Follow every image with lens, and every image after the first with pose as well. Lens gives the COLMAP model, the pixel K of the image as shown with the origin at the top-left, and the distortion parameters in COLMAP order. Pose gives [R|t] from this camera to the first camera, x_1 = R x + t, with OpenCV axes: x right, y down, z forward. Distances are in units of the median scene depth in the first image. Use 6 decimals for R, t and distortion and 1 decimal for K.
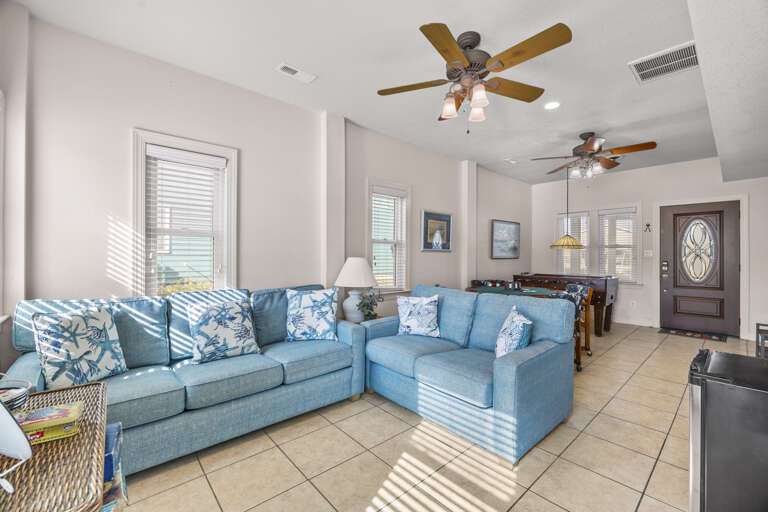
lens RADIAL K [[321.1, 0, 382.8], [0, 321.1, 249.5], [0, 0, 1]] dist [-0.013204, -0.000192]
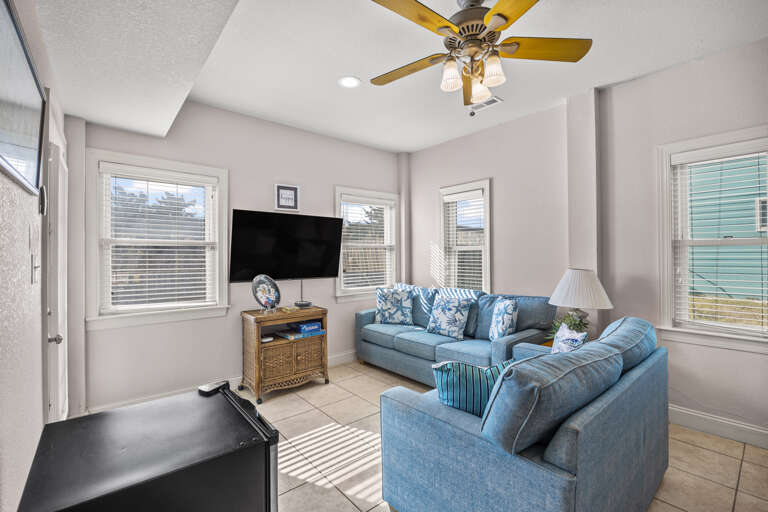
lens RADIAL K [[340.9, 0, 385.9], [0, 340.9, 260.2], [0, 0, 1]] dist [-0.004853, -0.000321]
pose [[-0.016417, -0.006020, -0.999847, 1.124939], [0.009060, 0.999940, -0.006169, 0.005655], [0.999824, -0.009160, -0.016361, 0.812346]]
